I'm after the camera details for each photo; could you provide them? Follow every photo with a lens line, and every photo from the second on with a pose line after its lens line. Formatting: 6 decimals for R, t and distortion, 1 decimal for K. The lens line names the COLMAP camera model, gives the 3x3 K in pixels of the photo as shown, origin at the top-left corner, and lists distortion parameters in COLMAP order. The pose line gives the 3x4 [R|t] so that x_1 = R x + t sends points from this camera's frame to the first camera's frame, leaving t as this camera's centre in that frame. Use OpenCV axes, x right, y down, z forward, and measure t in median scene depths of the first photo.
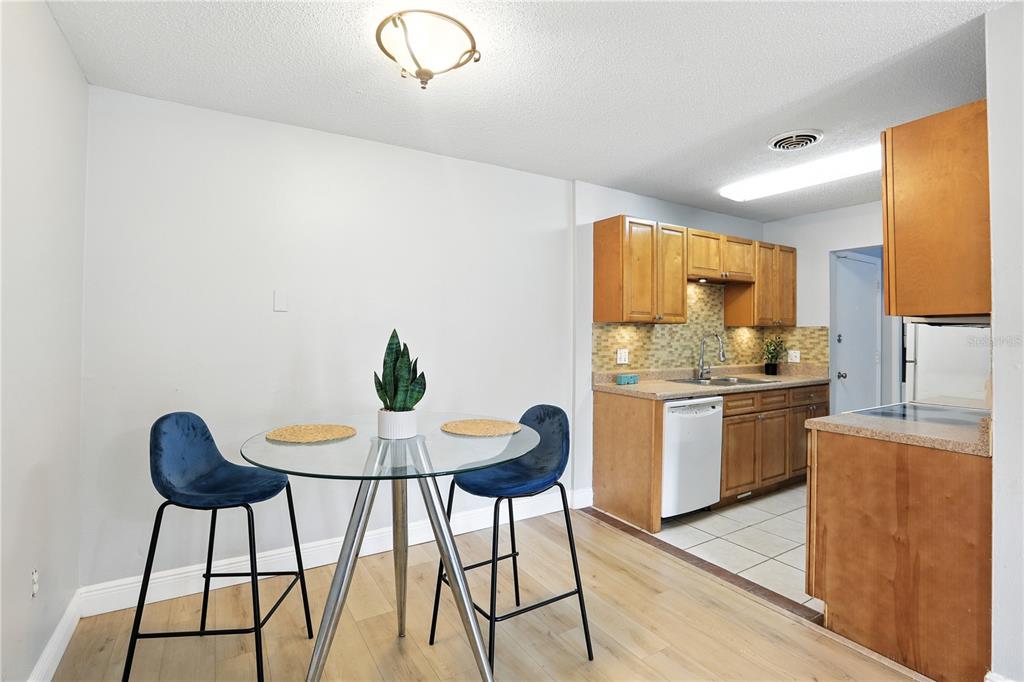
lens RADIAL K [[475.9, 0, 515.6], [0, 475.9, 331.2], [0, 0, 1]] dist [-0.049031, 0.015337]
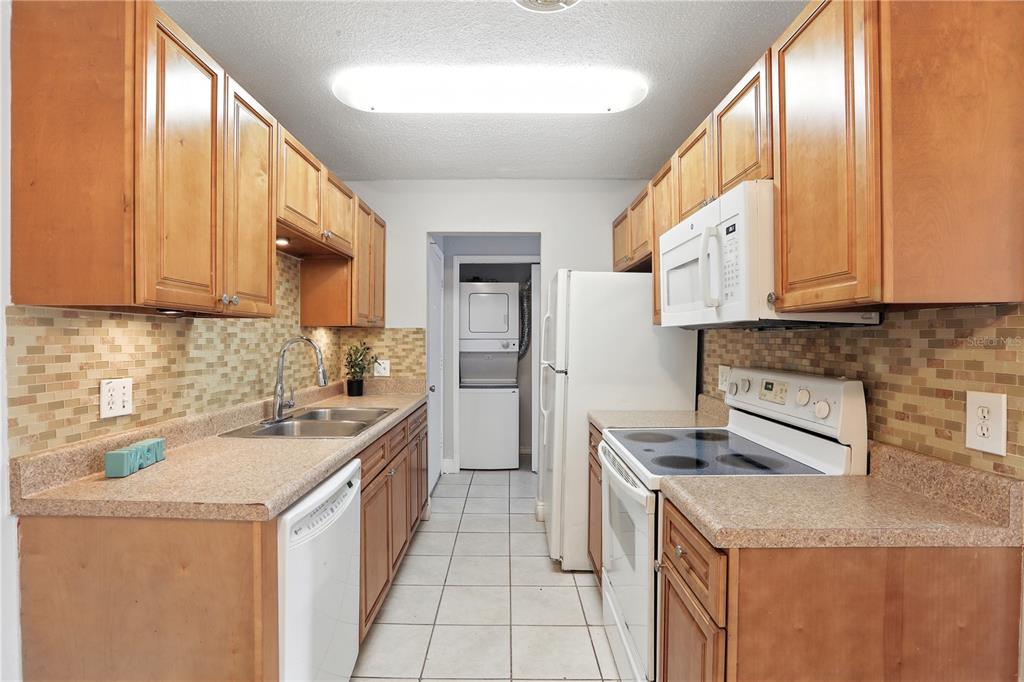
lens RADIAL K [[475.9, 0, 503.8], [0, 475.9, 345.4], [0, 0, 1]] dist [-0.049031, 0.015337]
pose [[0.534064, -0.015985, 0.845293, 0.071366], [-0.003557, 0.999770, 0.021154, 0.001188], [-0.845436, -0.014305, 0.533885, 0.505290]]
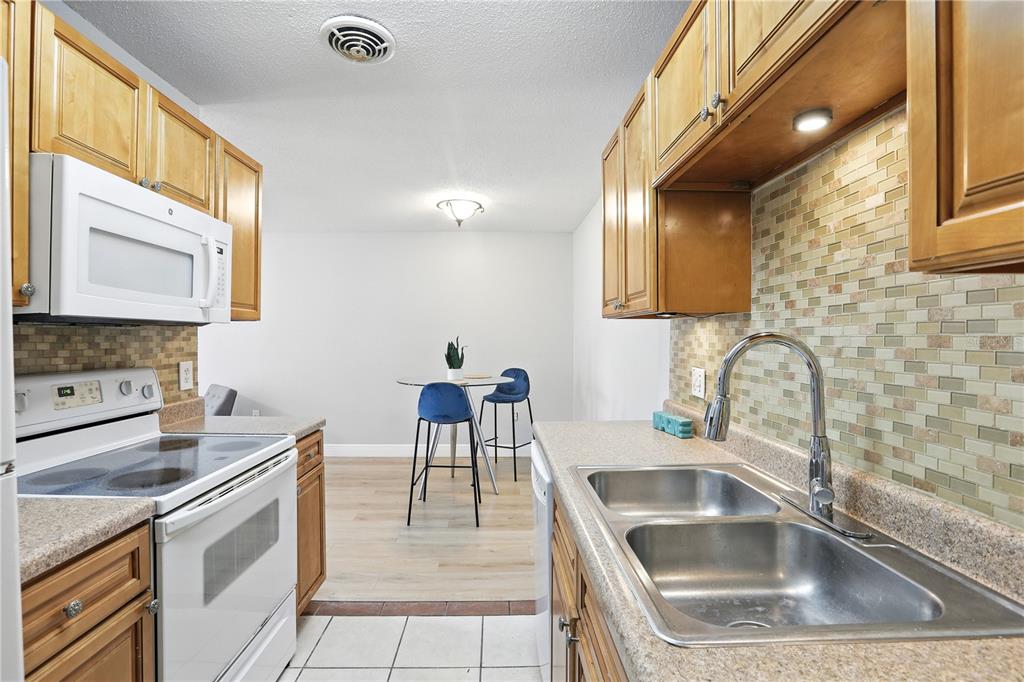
lens RADIAL K [[475.9, 0, 505.1], [0, 475.9, 341.4], [0, 0, 1]] dist [-0.049031, 0.015337]
pose [[-0.511566, 0.002214, -0.859241, 0.720348], [0.001692, 0.999997, 0.001570, 0.007908], [0.859242, -0.000651, -0.511569, 1.026146]]
